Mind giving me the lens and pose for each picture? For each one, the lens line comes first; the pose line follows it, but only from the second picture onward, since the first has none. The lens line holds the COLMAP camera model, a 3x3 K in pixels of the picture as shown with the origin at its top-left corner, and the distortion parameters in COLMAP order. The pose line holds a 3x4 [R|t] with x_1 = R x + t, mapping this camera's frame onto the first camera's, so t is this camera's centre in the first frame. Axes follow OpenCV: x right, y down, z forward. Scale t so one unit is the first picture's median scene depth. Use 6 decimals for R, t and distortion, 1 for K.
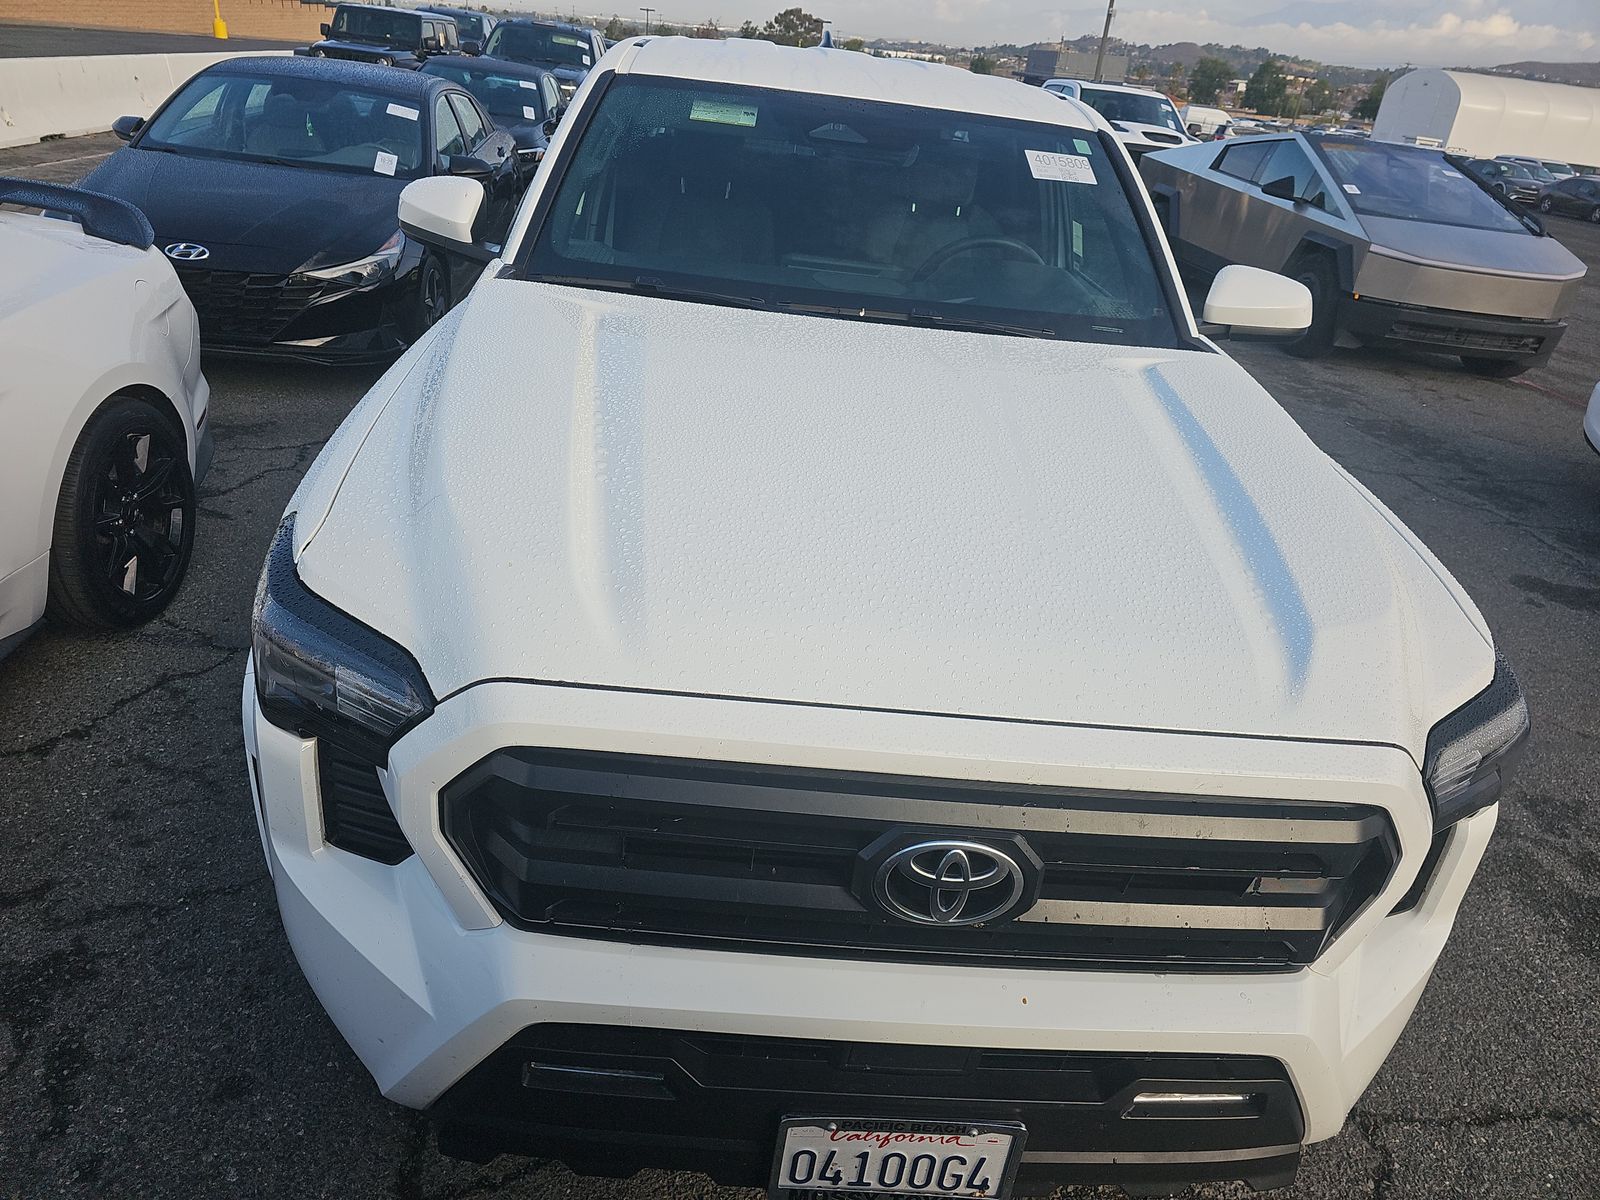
lens RADIAL K [[1095.2, 0, 805.9], [0, 1095.2, 604.4], [0, 0, 1]] dist [0.007223, -0.006927]
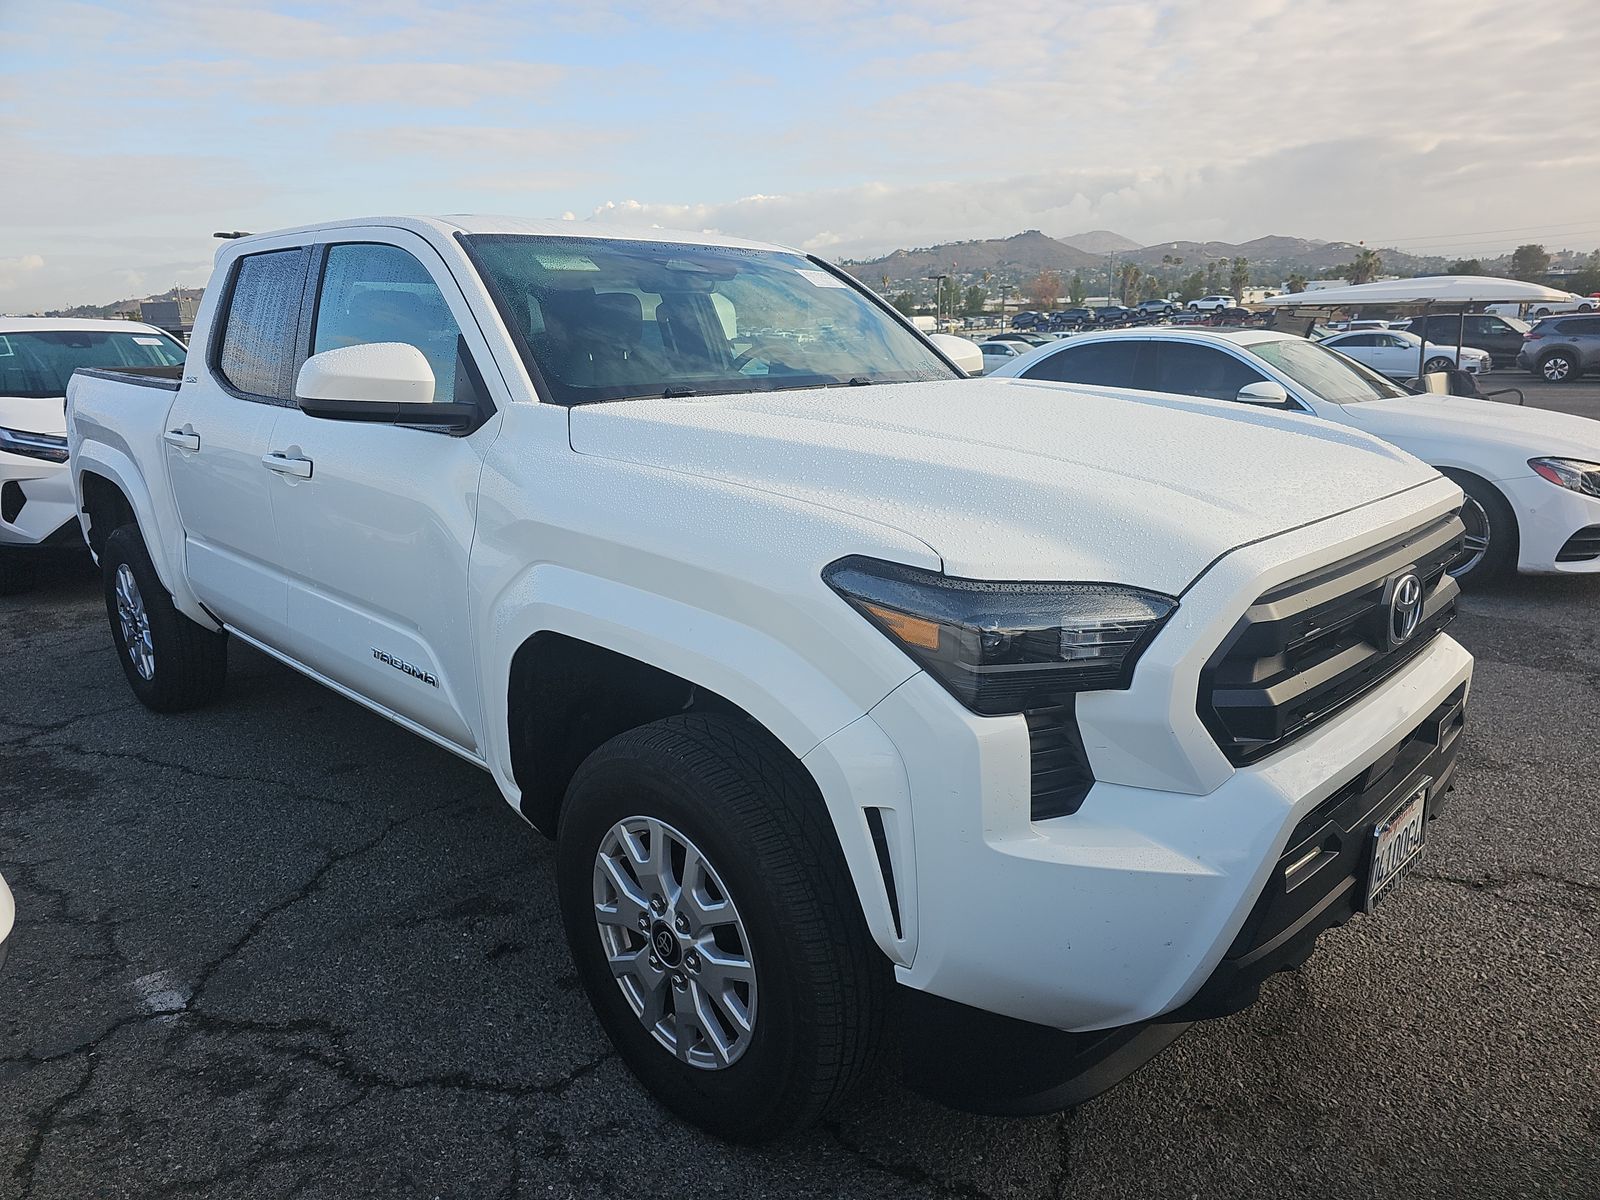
lens RADIAL K [[1095.2, 0, 799.9], [0, 1095.2, 599.4], [0, 0, 1]] dist [0.007223, -0.006927]
pose [[0.742887, -0.299082, 0.598889, -0.643957], [0.402440, 0.914458, -0.042528, -0.011660], [-0.534940, 0.272610, 0.799702, 0.115363]]
